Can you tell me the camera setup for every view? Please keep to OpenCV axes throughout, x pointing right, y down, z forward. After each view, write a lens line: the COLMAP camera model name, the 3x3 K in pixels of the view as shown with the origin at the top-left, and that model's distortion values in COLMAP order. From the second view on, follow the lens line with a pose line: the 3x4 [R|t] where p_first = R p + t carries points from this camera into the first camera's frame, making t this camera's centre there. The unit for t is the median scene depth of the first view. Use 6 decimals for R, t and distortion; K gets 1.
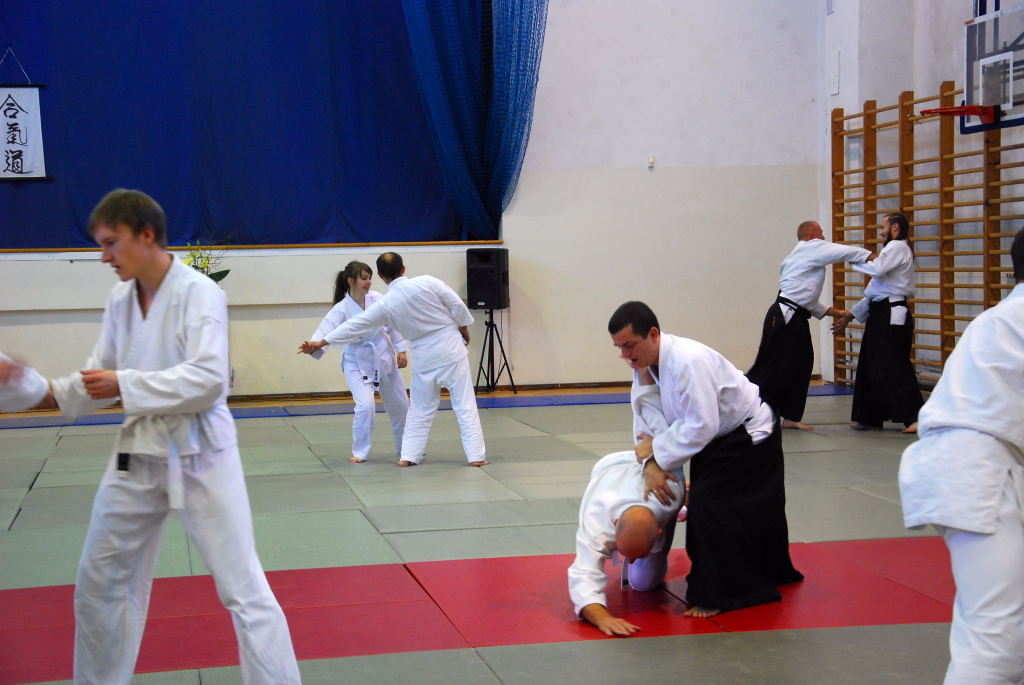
lens RADIAL K [[1842.5, 0, 512.6], [0, 1842.5, 339.3], [0, 0, 1]] dist [0.514461, 0.000000]
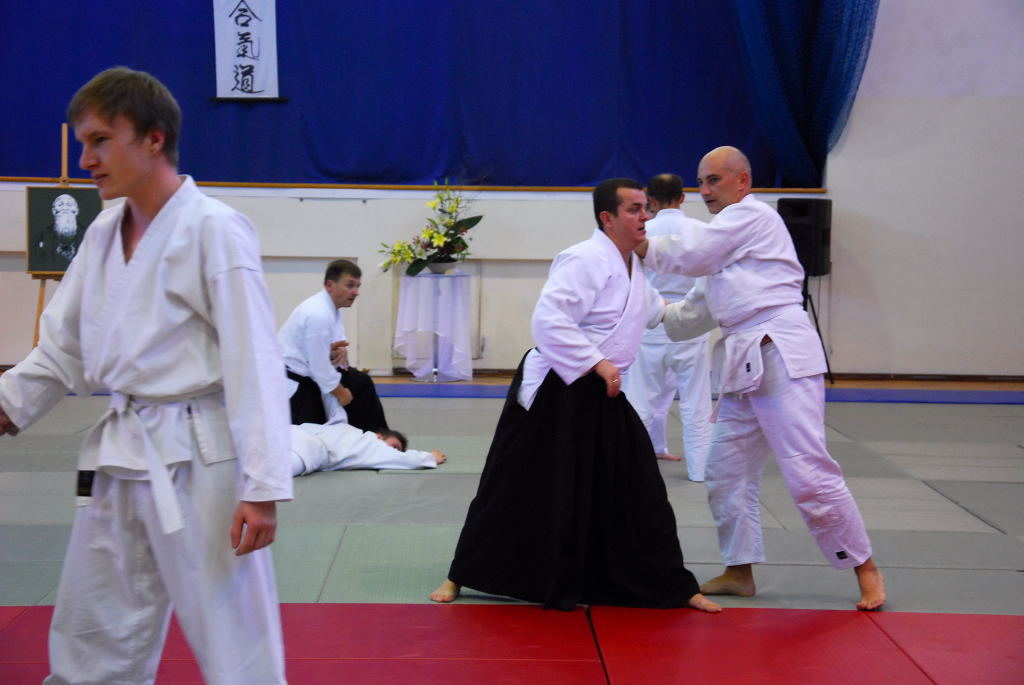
lens RADIAL K [[2237.7, 0, 514.5], [0, 2237.7, 348.5], [0, 0, 1]] dist [0.528053, 0.000000]
pose [[0.988678, 0.044842, -0.143199, 0.005685], [-0.042233, 0.998883, 0.021206, -0.000479], [0.143990, -0.014918, 0.989467, 0.027332]]
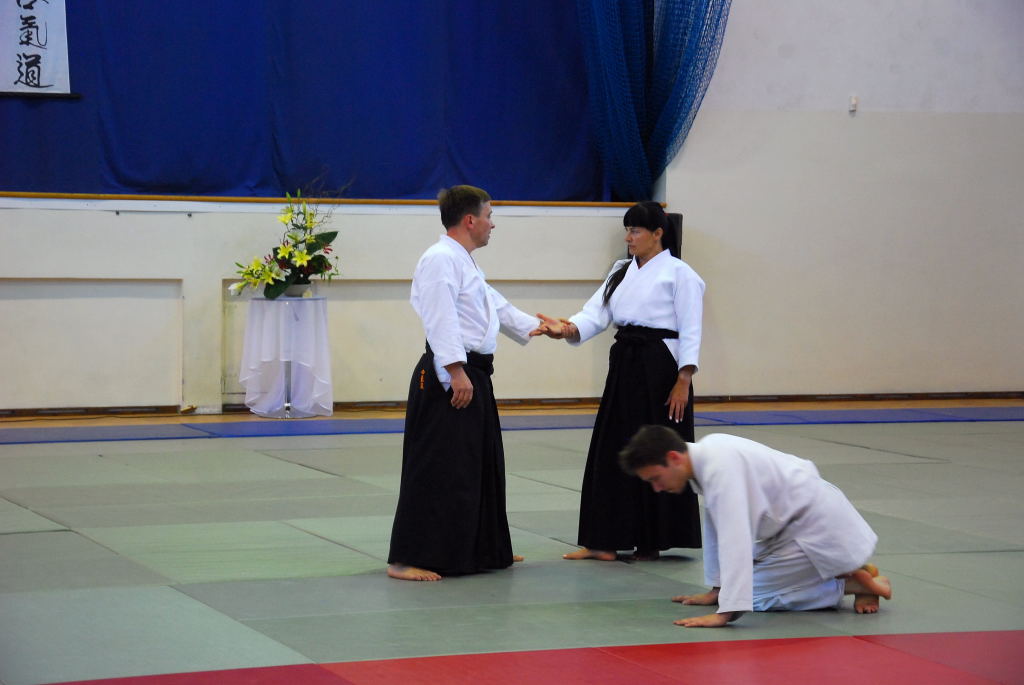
lens RADIAL K [[2603.5, 0, 511.8], [0, 2603.5, 339.9], [0, 0, 1]] dist [0.812706, 0.000000]
pose [[0.975792, 0.023429, 0.217443, -0.300607], [-0.022837, 0.999725, -0.005238, 0.009114], [-0.217506, 0.000146, 0.976059, -0.021749]]
